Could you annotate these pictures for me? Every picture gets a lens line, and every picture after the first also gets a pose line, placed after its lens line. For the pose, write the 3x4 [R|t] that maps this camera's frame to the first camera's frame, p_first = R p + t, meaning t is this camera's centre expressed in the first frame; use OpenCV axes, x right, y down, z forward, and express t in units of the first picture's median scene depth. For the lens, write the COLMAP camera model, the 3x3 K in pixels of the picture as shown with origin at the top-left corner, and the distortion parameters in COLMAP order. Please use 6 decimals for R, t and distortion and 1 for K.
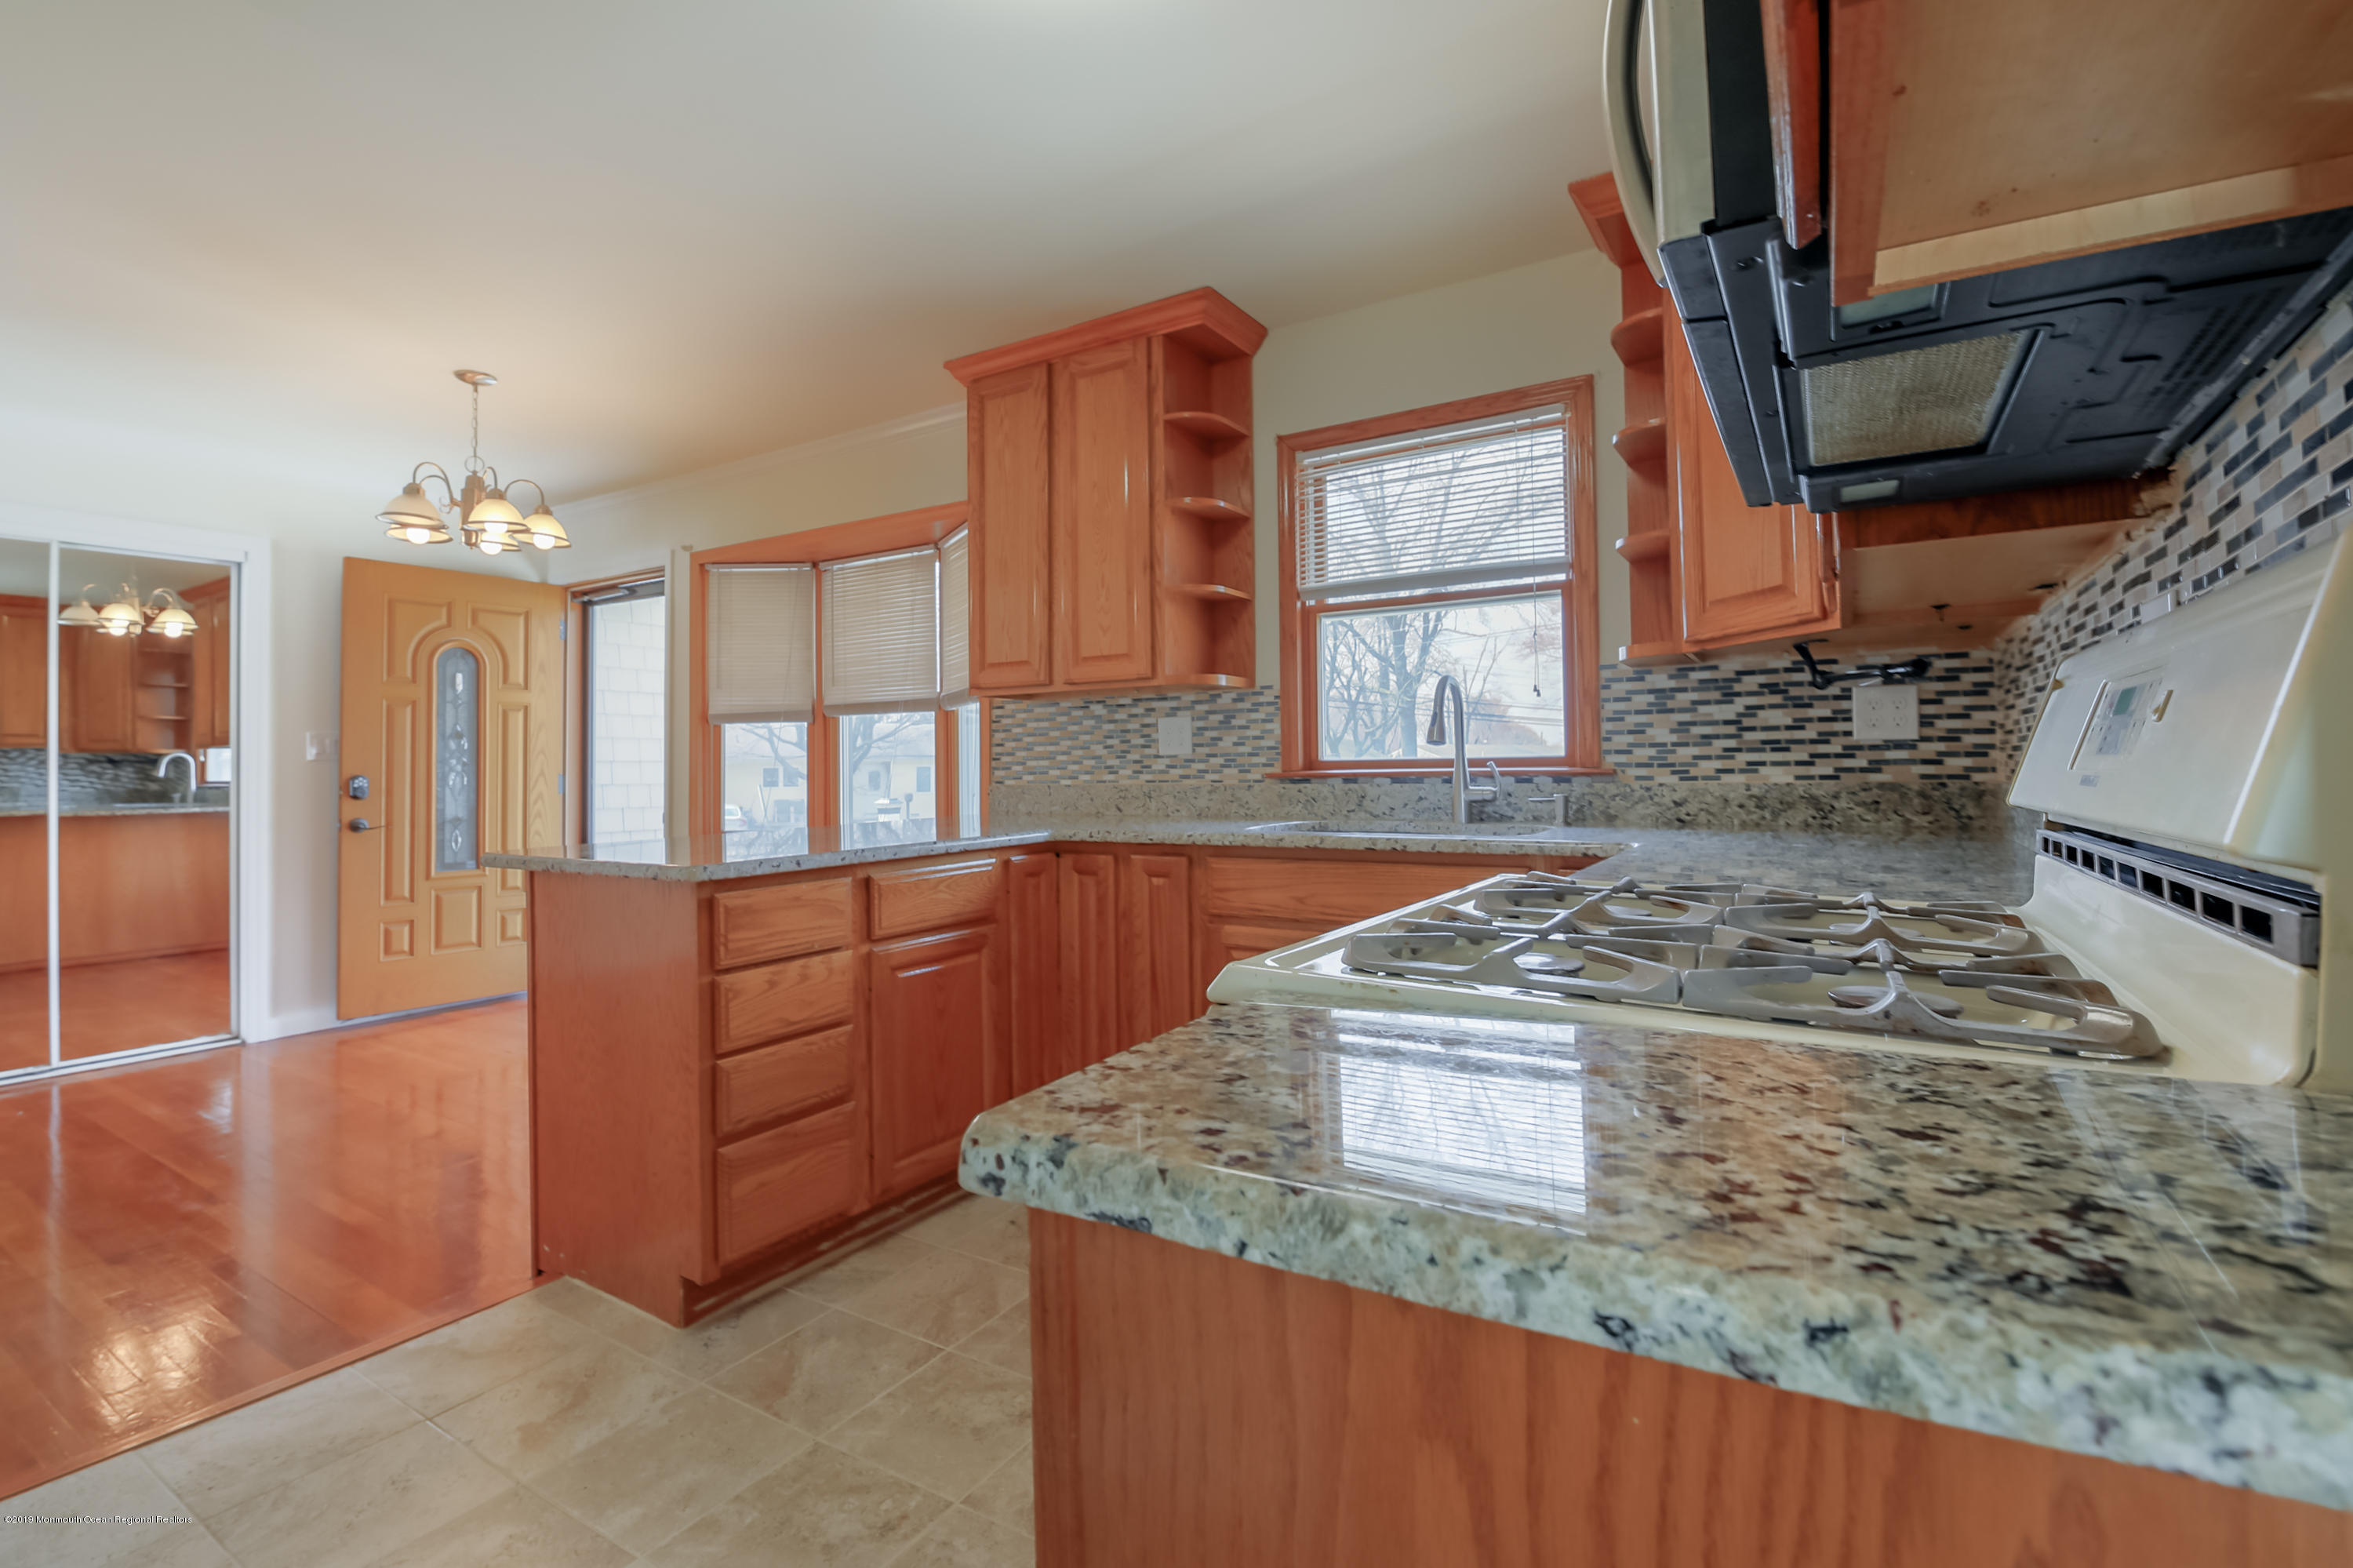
lens RADIAL K [[1060.0, 0, 1181.8], [0, 1060.0, 739.4], [0, 0, 1]] dist [0.000306, -0.012639]
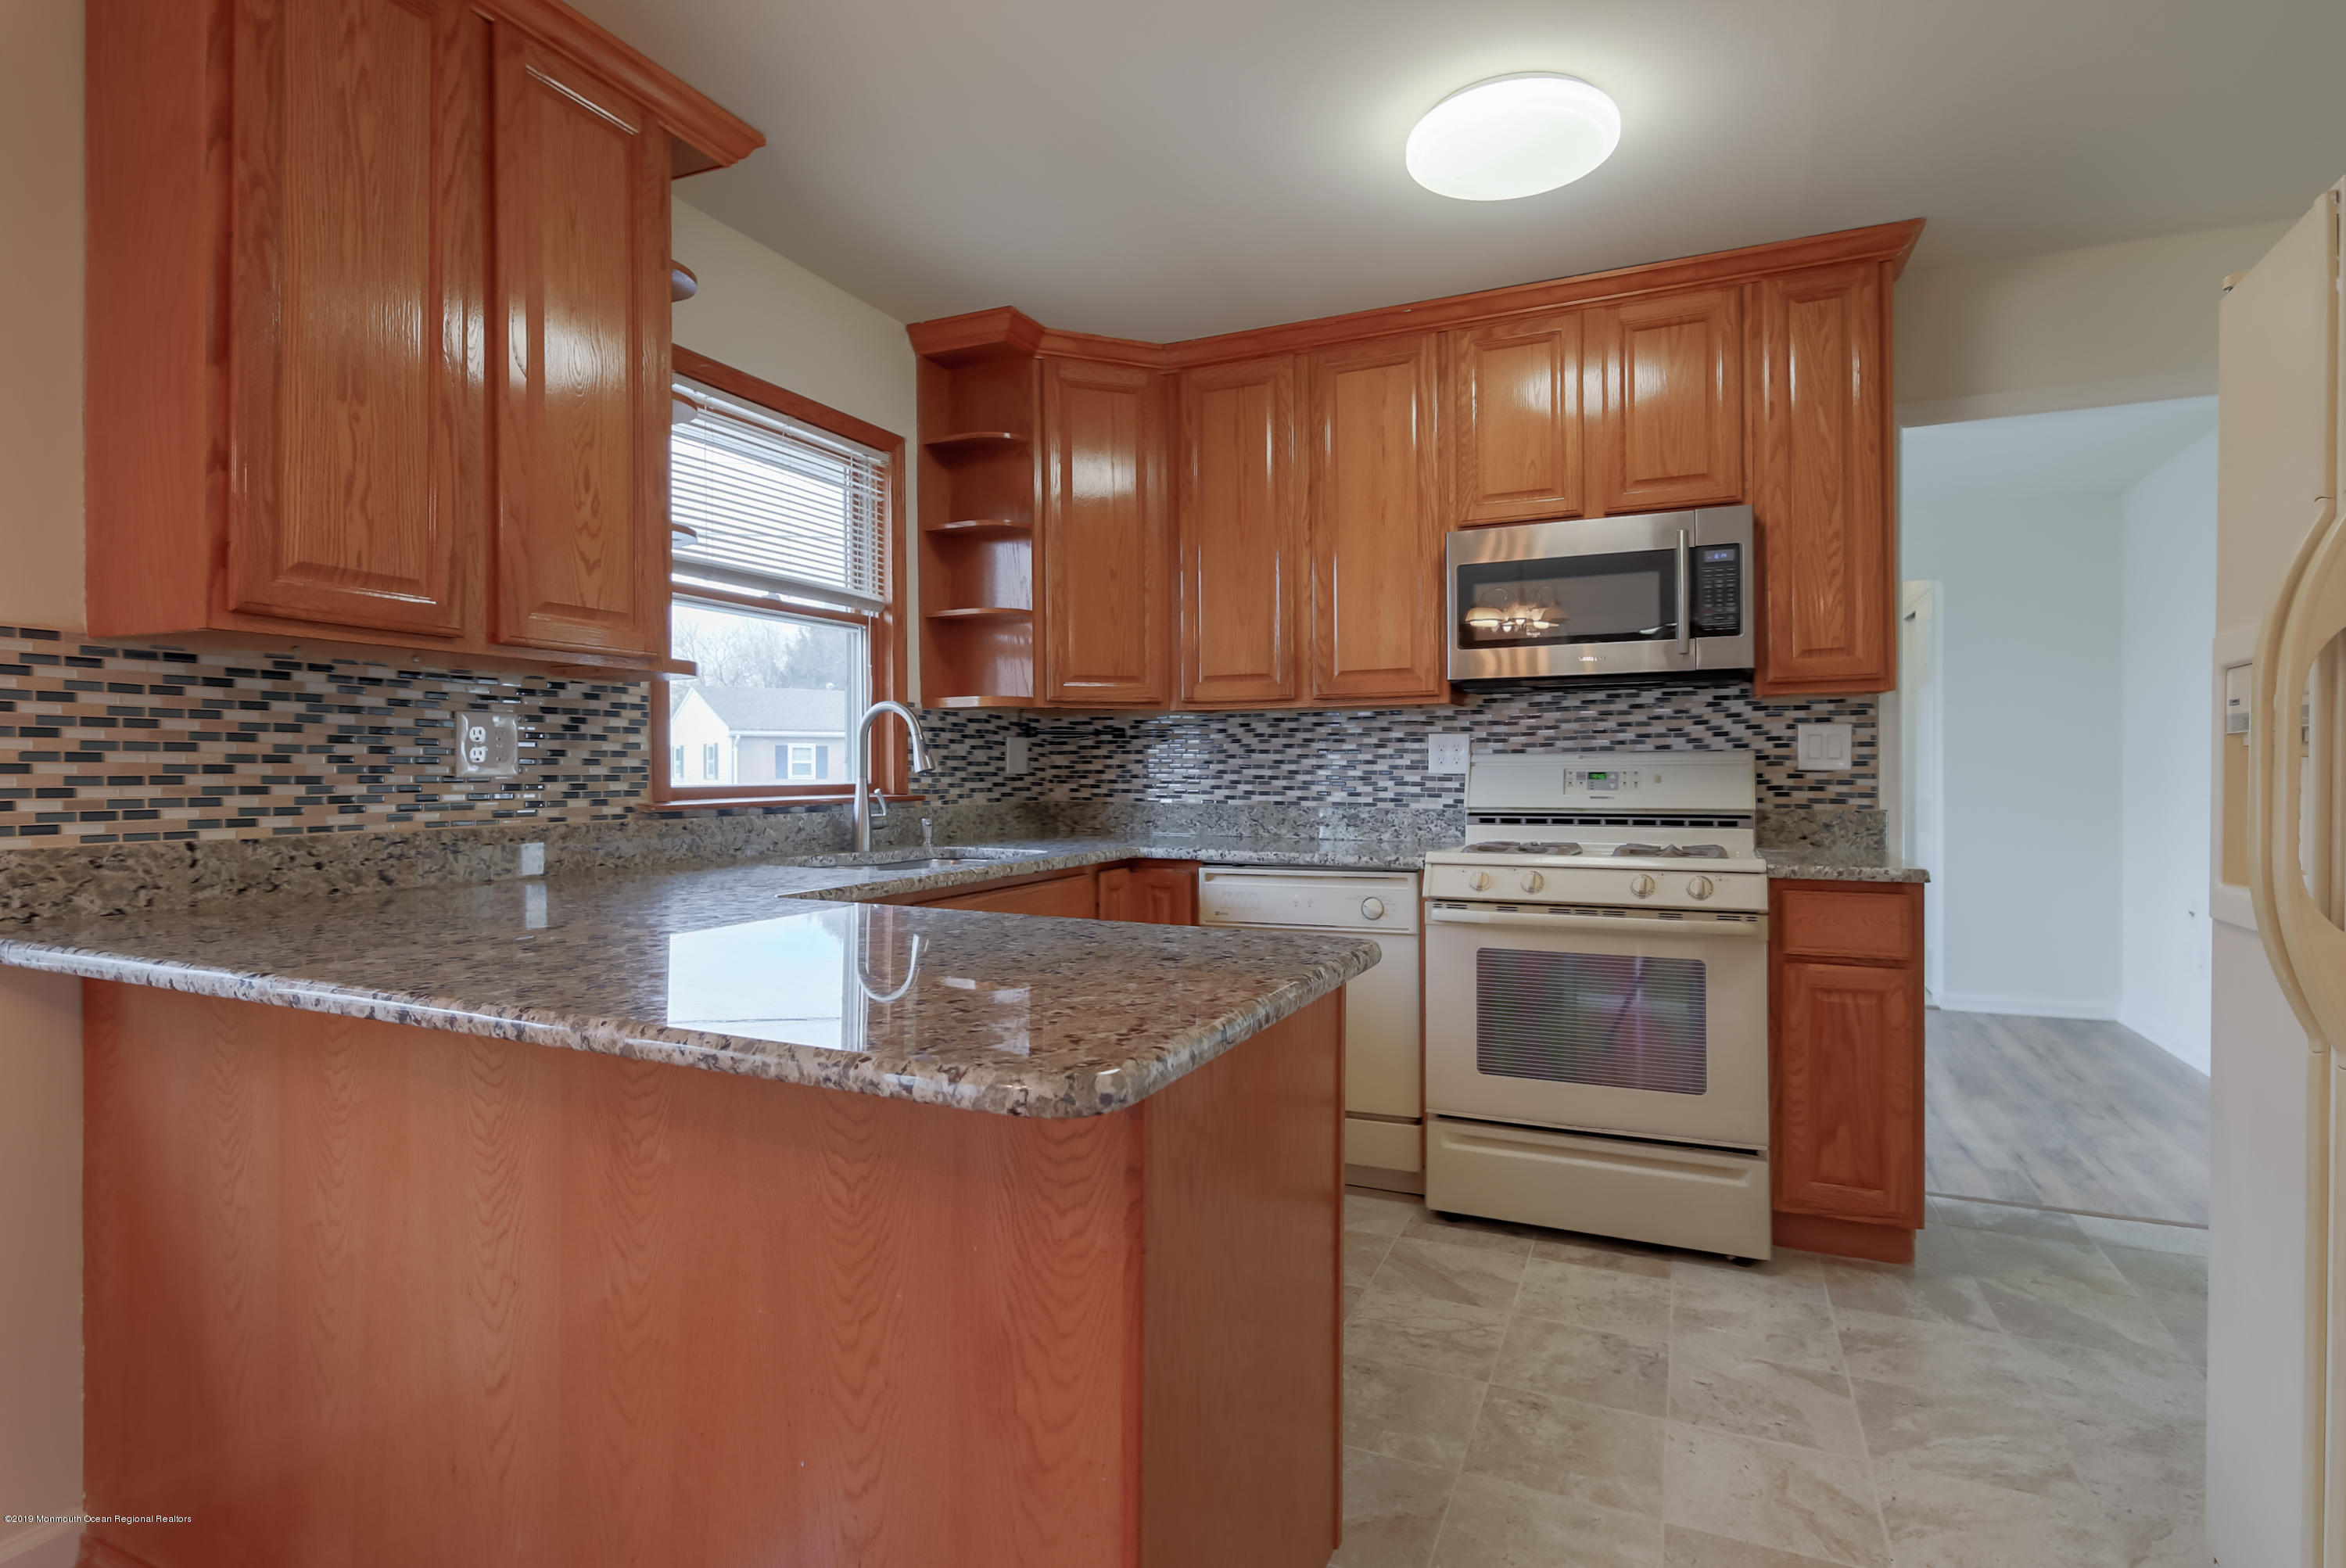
lens RADIAL K [[1196.2, 0, 1171.9], [0, 1196.2, 763.7], [0, 0, 1]] dist [0.003036, 0.000232]
pose [[-0.134477, 0.018049, 0.990752, -0.754428], [-0.025604, 0.999437, -0.021682, 0.012503], [-0.990586, -0.028283, -0.133939, 0.753139]]
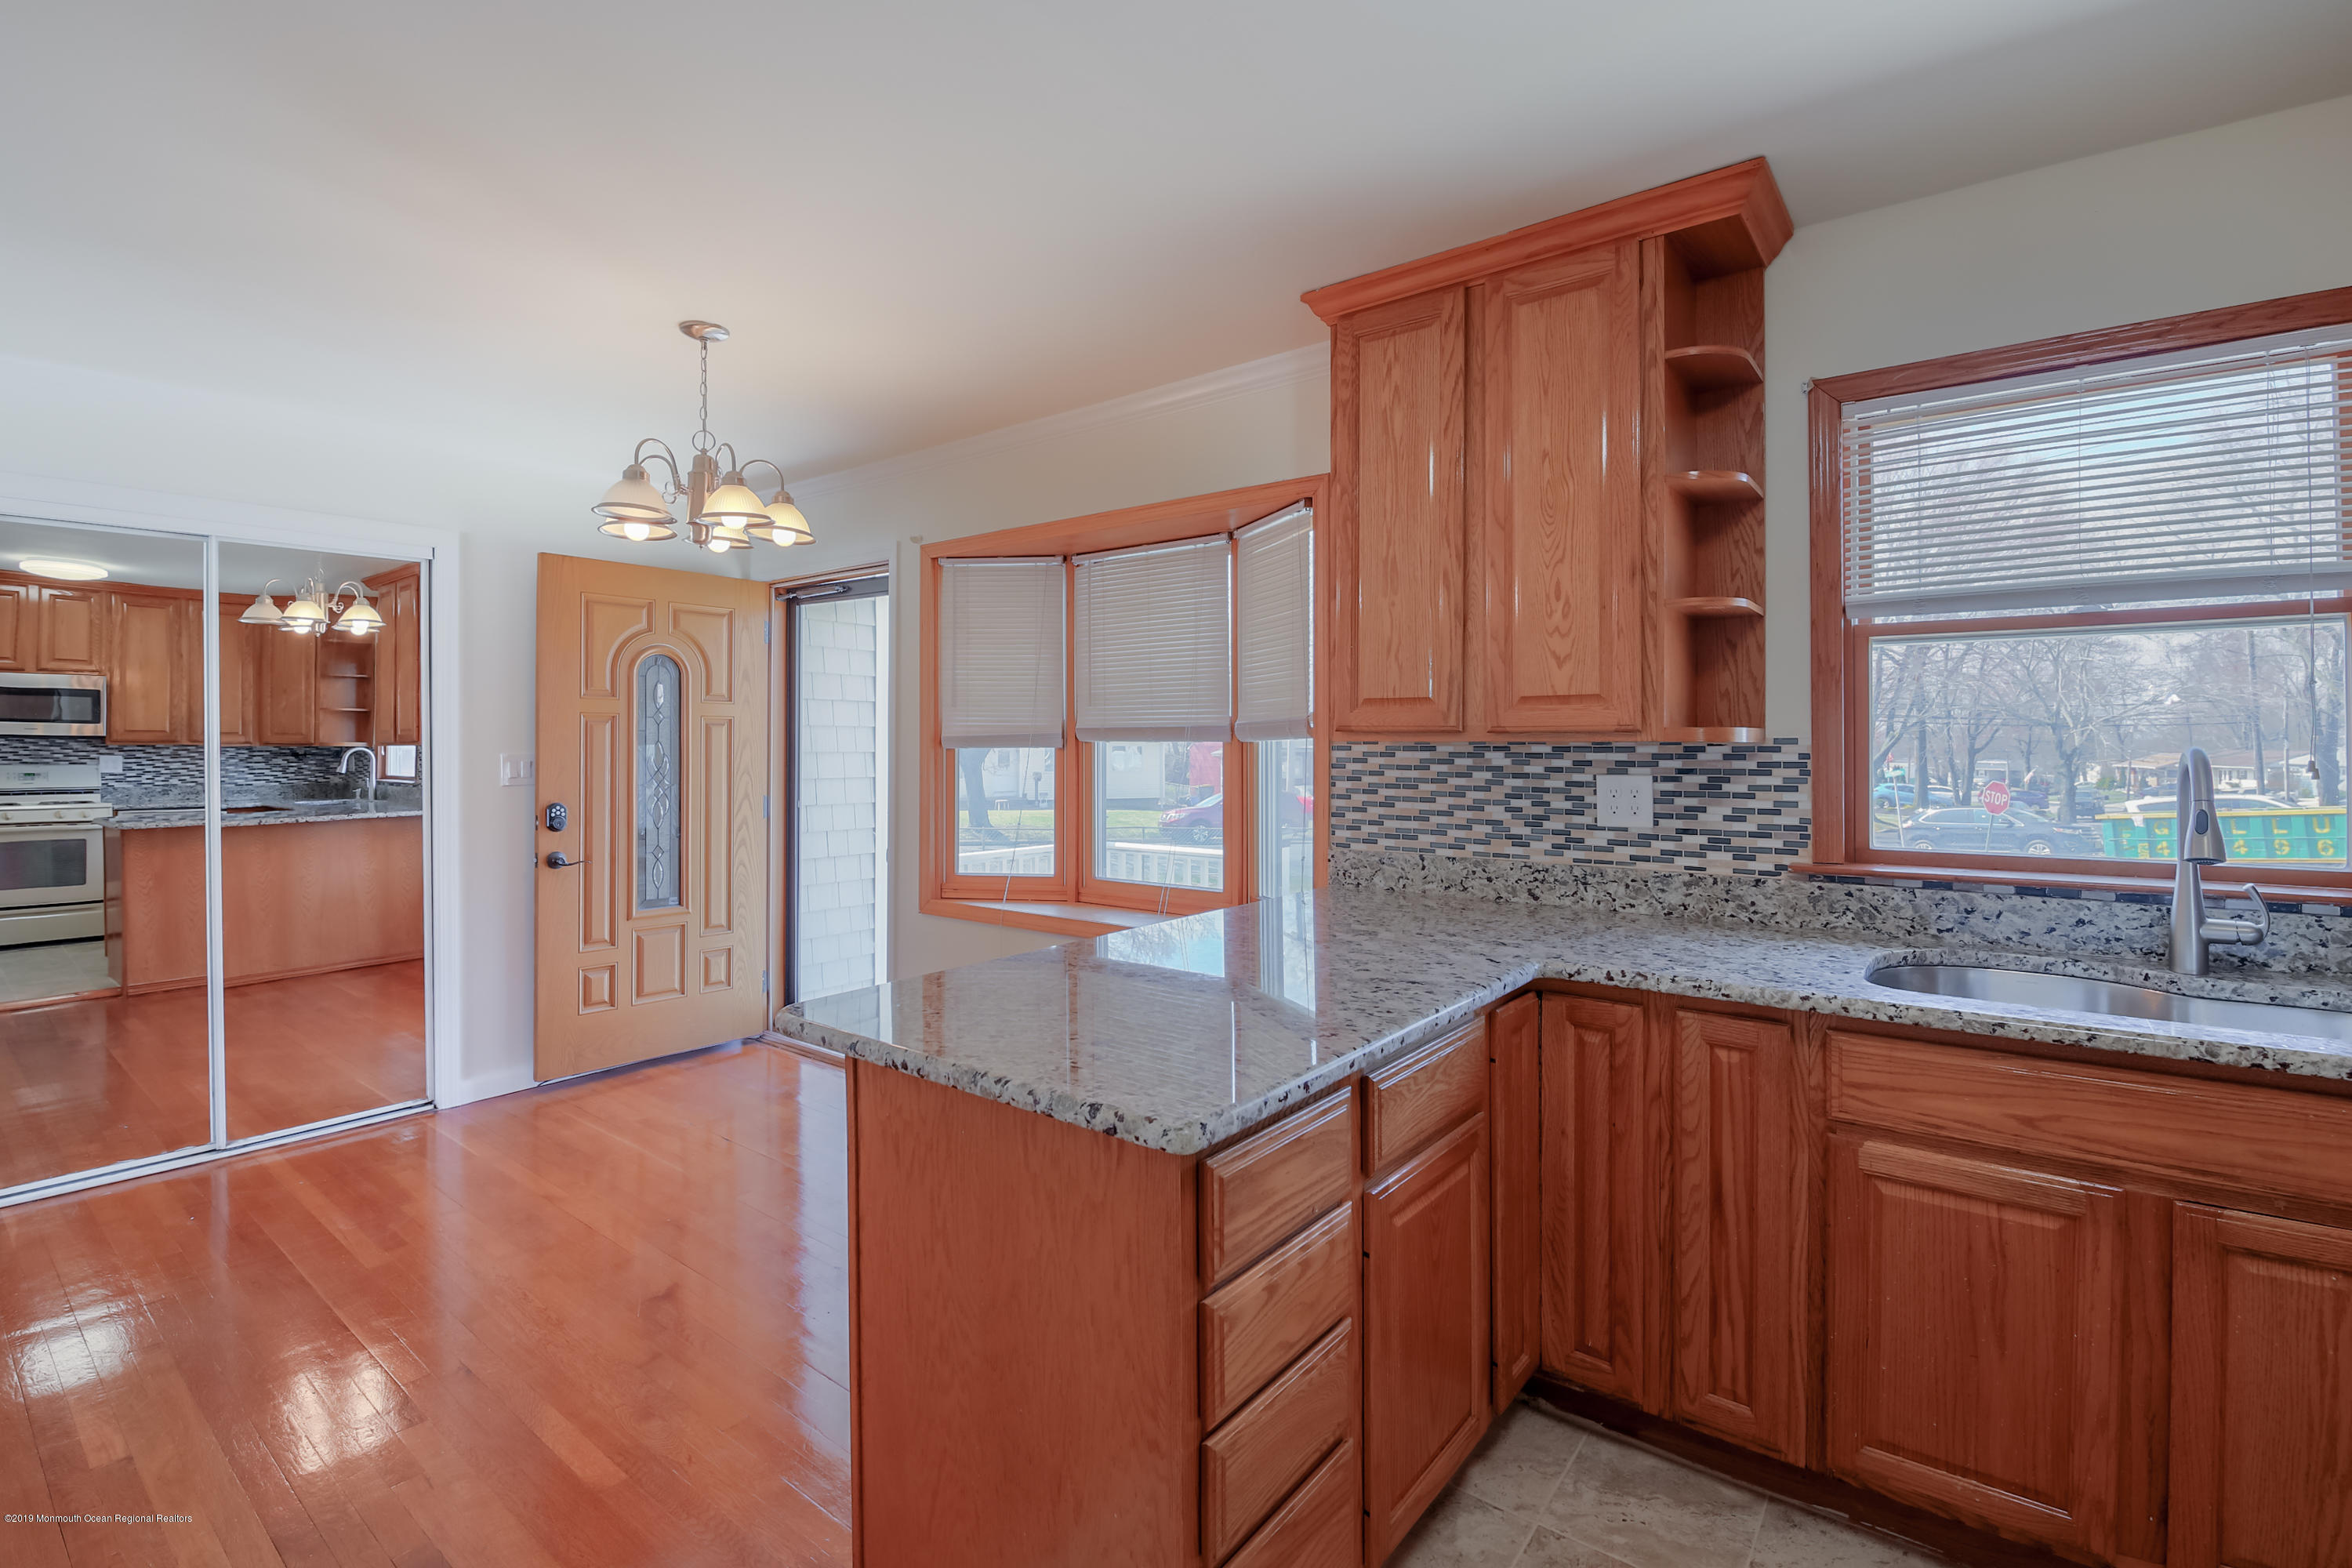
lens RADIAL K [[1059.5, 0, 1181.3], [0, 1059.5, 739.5], [0, 0, 1]] dist [0.000306, -0.012639]
pose [[0.994361, 0.012326, -0.105333, -0.245404], [-0.009972, 0.999689, 0.022844, -0.062411], [0.105582, -0.021664, 0.994175, 0.261473]]
